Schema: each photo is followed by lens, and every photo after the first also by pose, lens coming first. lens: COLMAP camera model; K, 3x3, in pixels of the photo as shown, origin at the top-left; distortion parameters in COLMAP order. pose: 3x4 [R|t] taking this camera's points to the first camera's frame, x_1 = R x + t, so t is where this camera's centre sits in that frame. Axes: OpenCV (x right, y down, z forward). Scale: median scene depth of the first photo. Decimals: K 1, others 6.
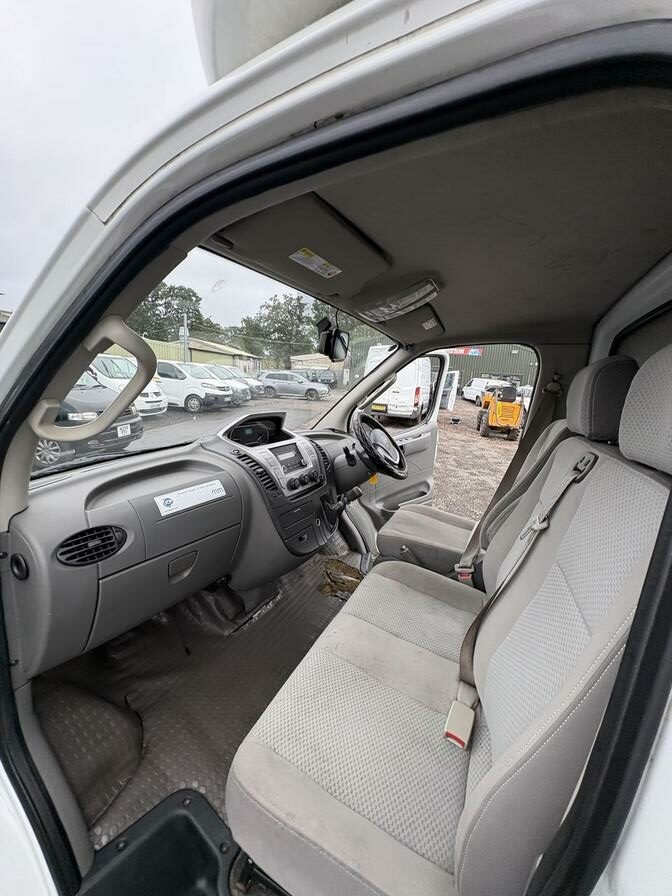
lens RADIAL K [[357.8, 0, 333.2], [0, 357.8, 448.9], [0, 0, 1]] dist [-0.000105, 0.000842]
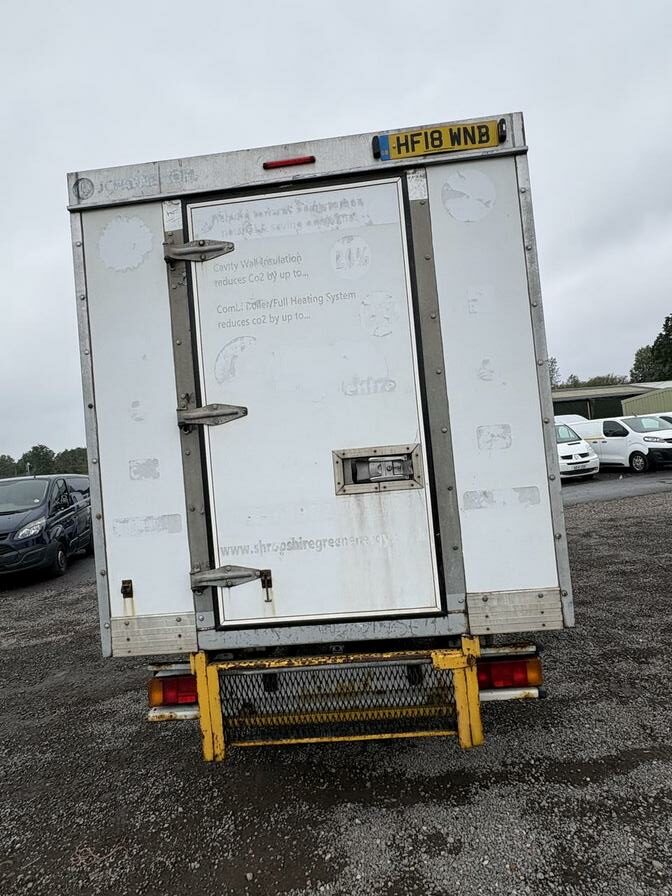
lens RADIAL K [[518.2, 0, 335.4], [0, 518.2, 445.5], [0, 0, 1]] dist [0.003016, -0.001063]
pose [[0.354651, -0.112671, -0.928185, 0.485618], [-0.062898, 0.987589, -0.143915, 0.057485], [0.932881, 0.109421, 0.343162, -0.113995]]
